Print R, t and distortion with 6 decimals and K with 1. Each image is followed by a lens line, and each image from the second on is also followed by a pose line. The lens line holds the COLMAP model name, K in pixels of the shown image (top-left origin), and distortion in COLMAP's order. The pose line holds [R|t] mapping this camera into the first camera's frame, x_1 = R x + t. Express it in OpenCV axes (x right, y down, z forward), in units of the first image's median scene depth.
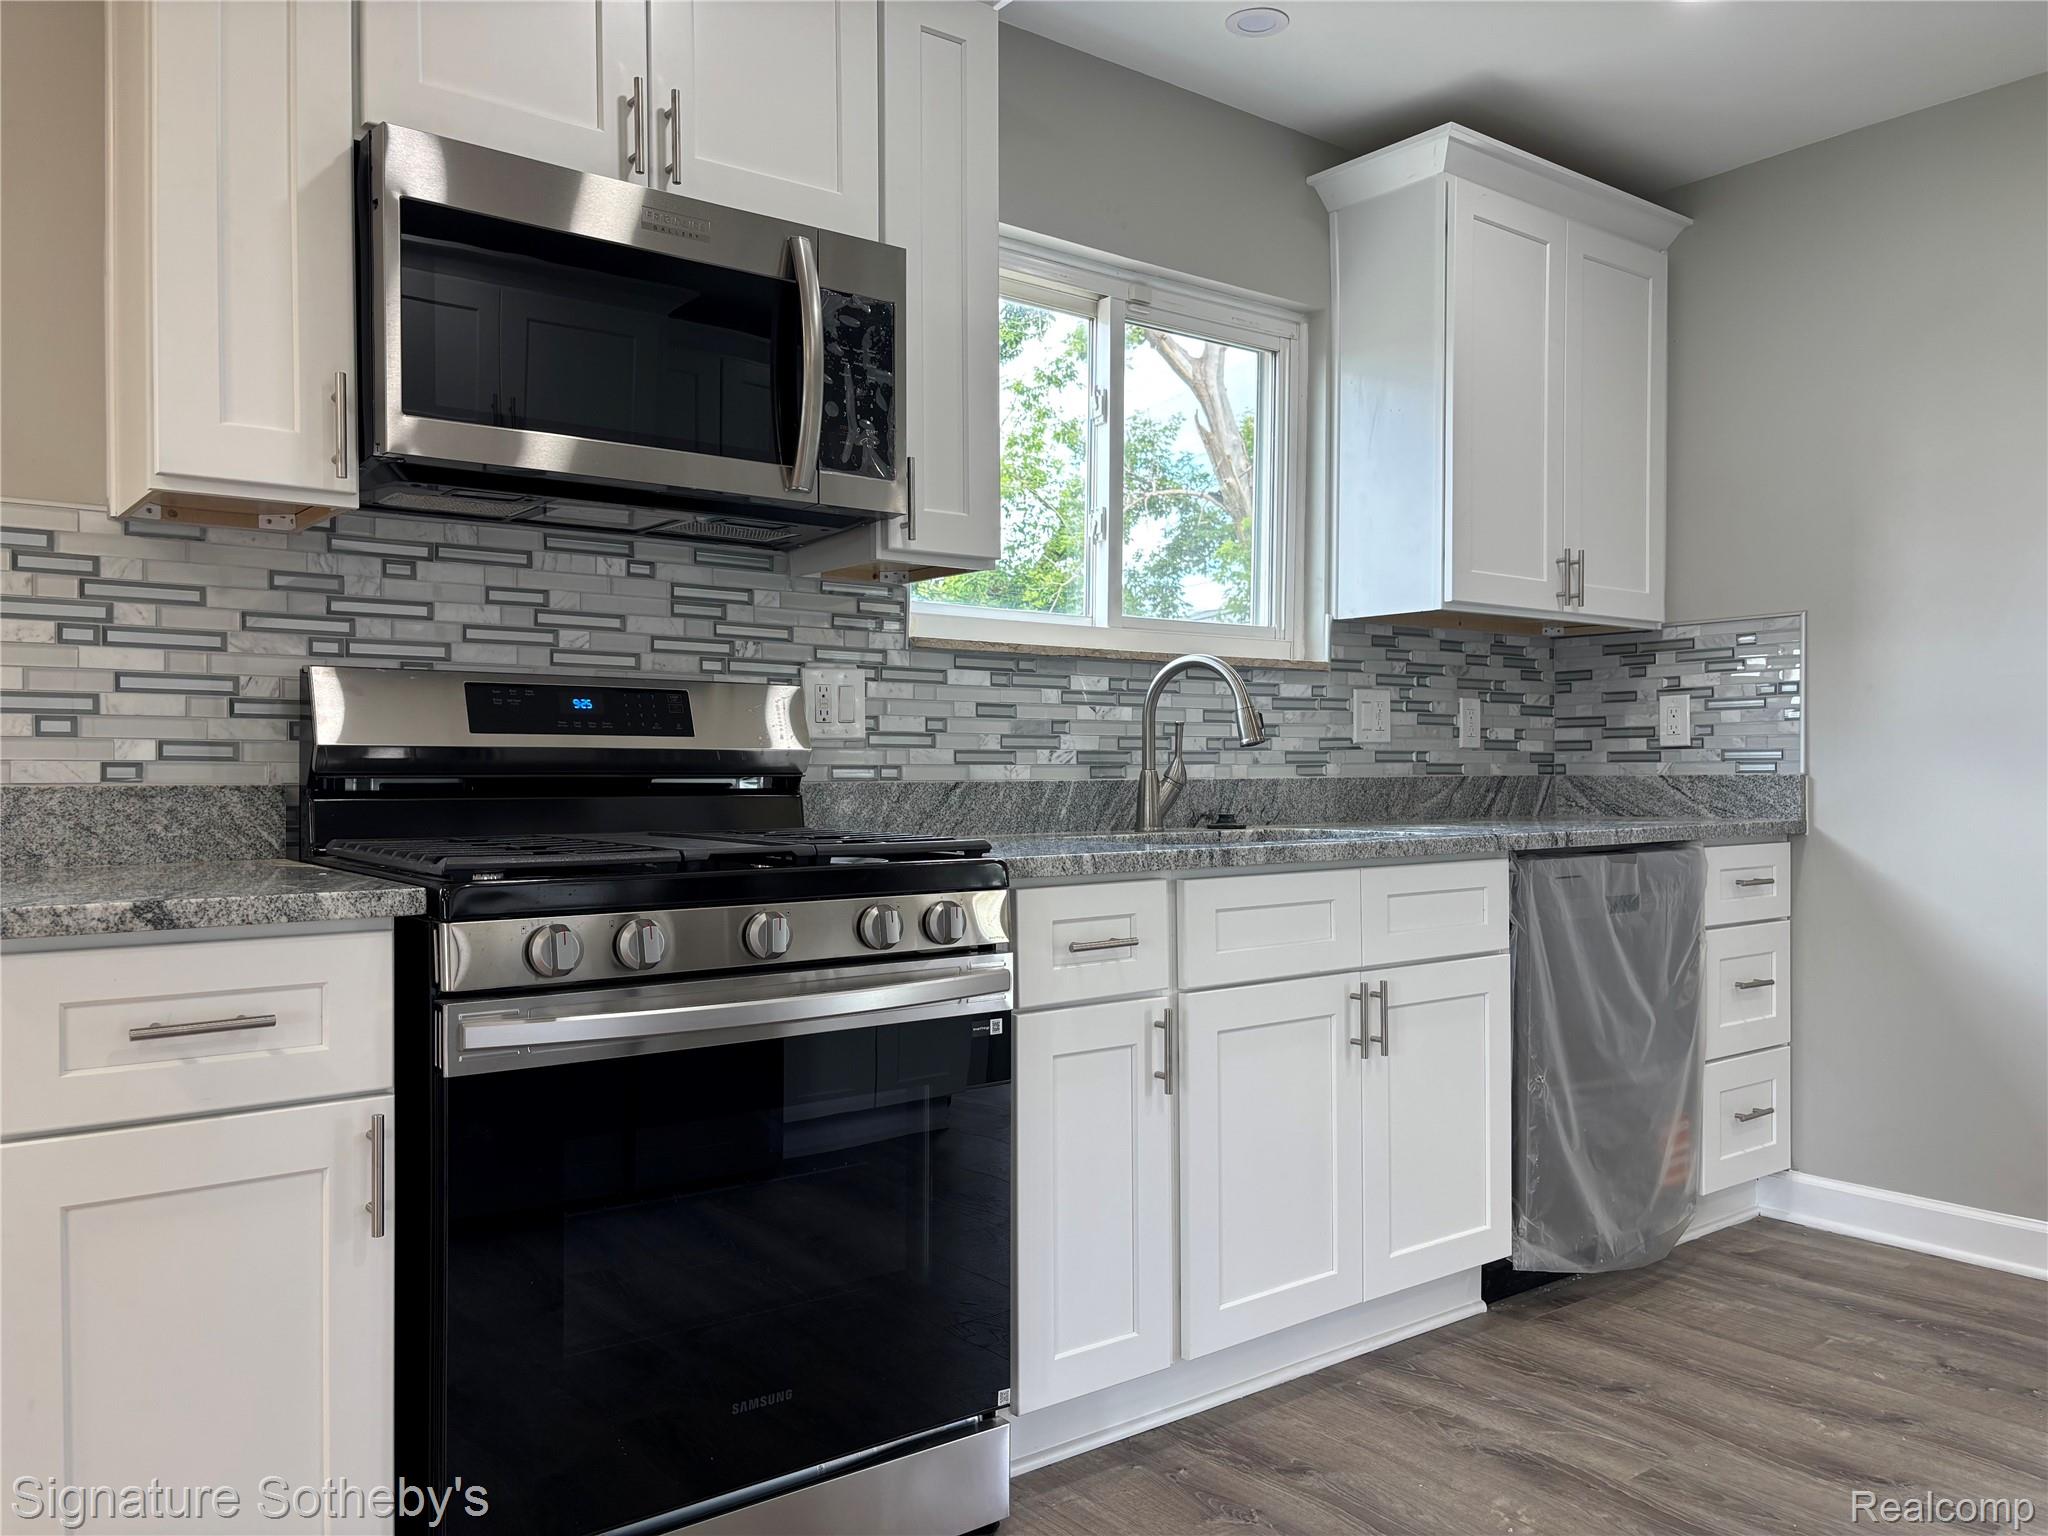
lens RADIAL K [[1571.3, 0, 1024.0], [0, 1571.3, 768.0], [0, 0, 1]] dist [0.044848, 0.003524]
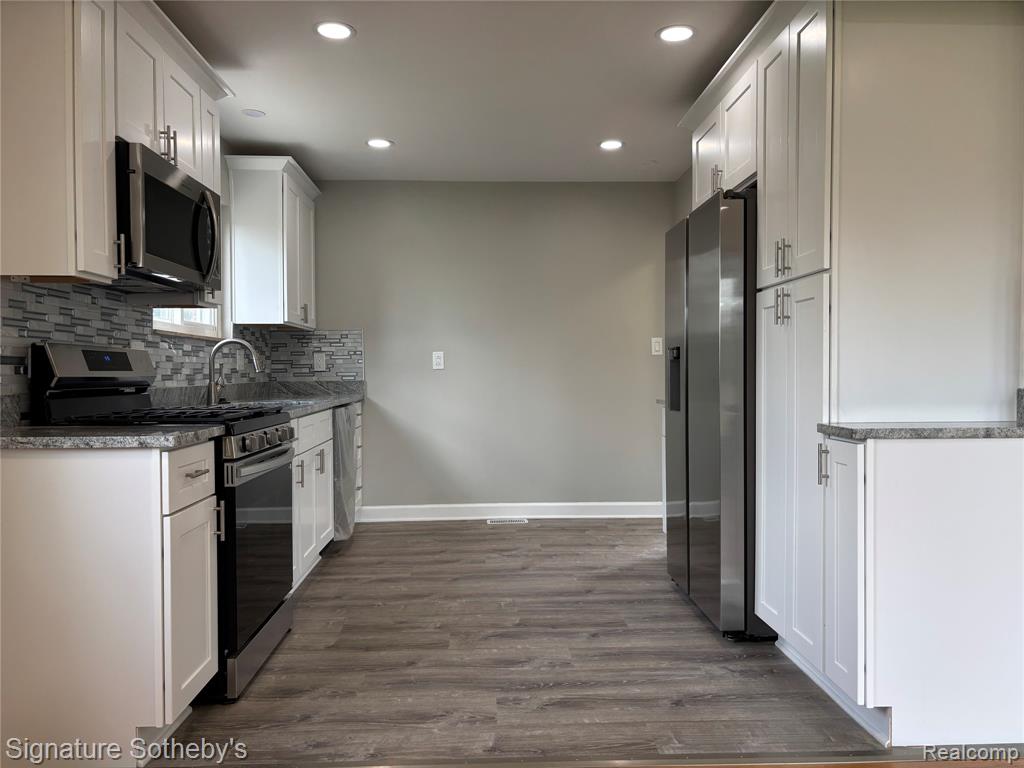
lens RADIAL K [[766.4, 0, 512.0], [0, 766.4, 384.0], [0, 0, 1]] dist [0.033156, 0.001902]
pose [[0.586706, -0.015371, 0.809654, -0.562226], [0.004782, 0.999868, 0.015516, -0.010657], [-0.809786, -0.005231, 0.586702, -0.131673]]
